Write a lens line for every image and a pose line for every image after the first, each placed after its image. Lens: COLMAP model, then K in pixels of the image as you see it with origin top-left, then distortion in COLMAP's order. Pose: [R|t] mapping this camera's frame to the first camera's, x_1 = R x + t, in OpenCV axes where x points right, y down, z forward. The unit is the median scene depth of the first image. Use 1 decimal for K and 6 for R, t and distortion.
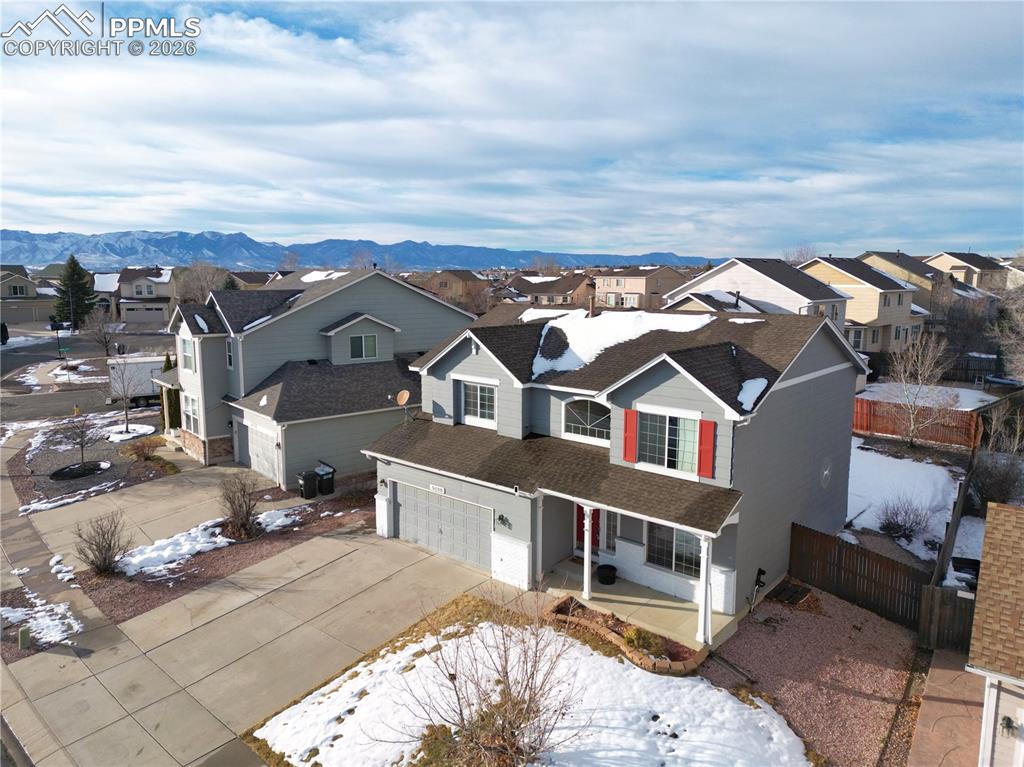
lens RADIAL K [[714.7, 0, 509.7], [0, 714.7, 384.1], [0, 0, 1]] dist [0.066831, -0.050755]
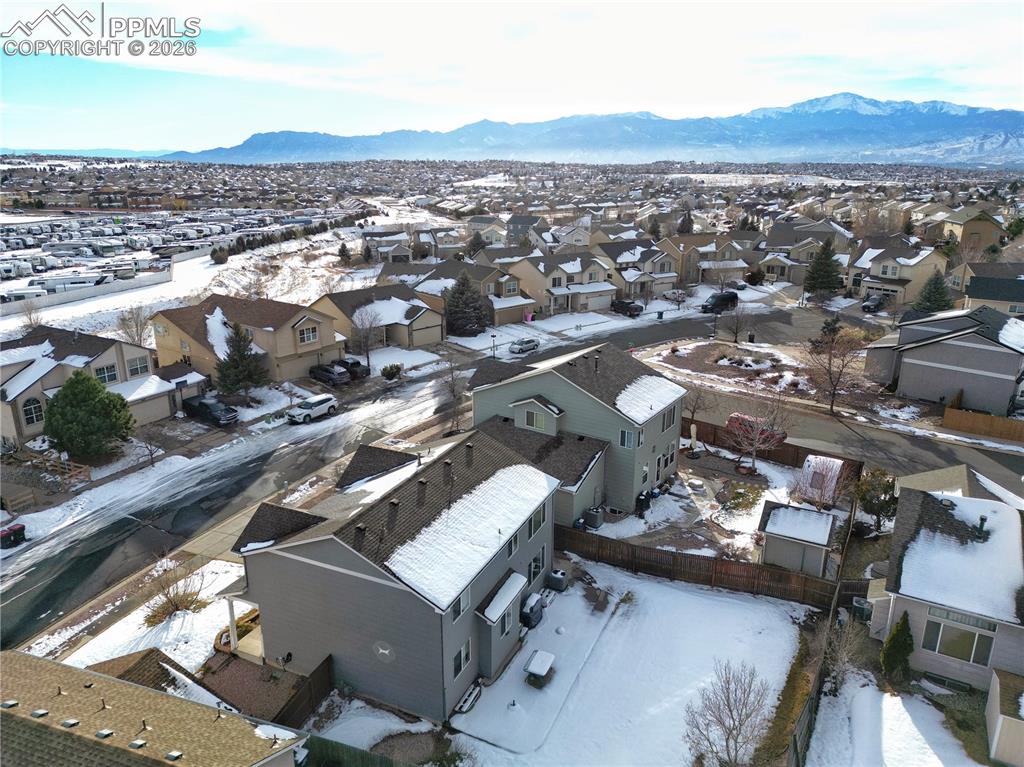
lens RADIAL K [[714.7, 0, 508.7], [0, 714.7, 377.6], [0, 0, 1]] dist [0.066831, -0.050755]
pose [[0.270639, 0.275712, -0.922355, 1.494172], [-0.147547, 0.958670, 0.243274, -0.665605], [0.951307, 0.070251, 0.300134, 0.771382]]
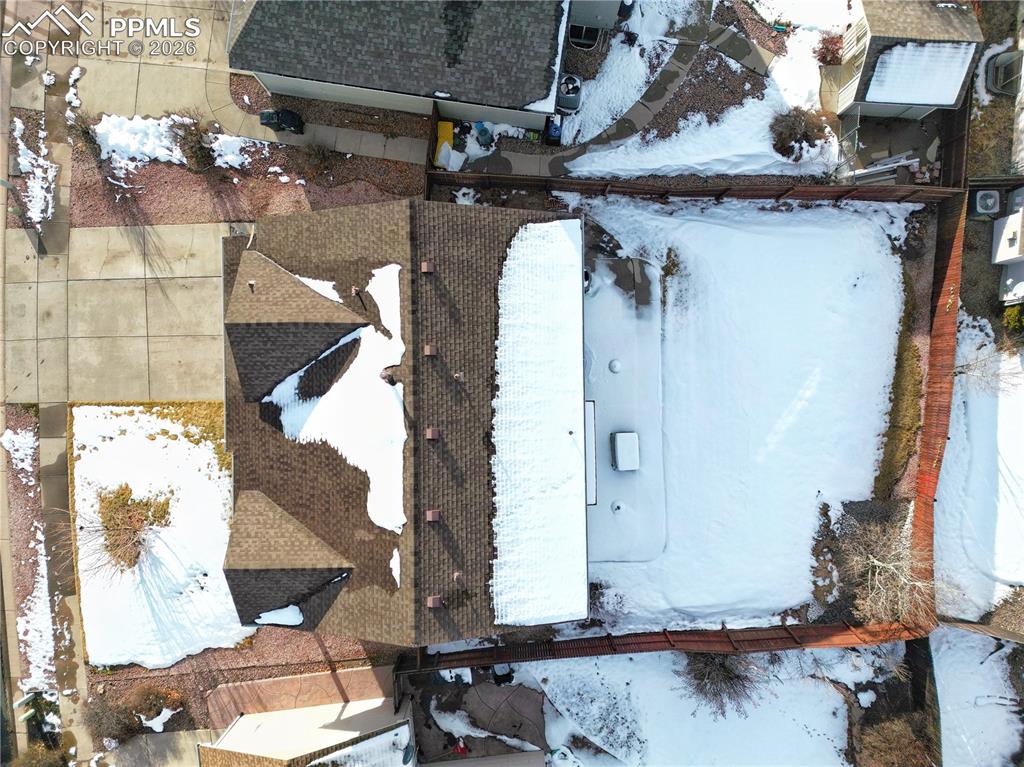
lens RADIAL K [[714.7, 0, 506.3], [0, 714.7, 382.3], [0, 0, 1]] dist [0.066831, -0.050755]
pose [[0.663787, 0.747857, -0.009849, 0.229192], [-0.104860, 0.106095, 0.988812, -0.961168], [0.740534, -0.655328, 0.148845, 1.025340]]
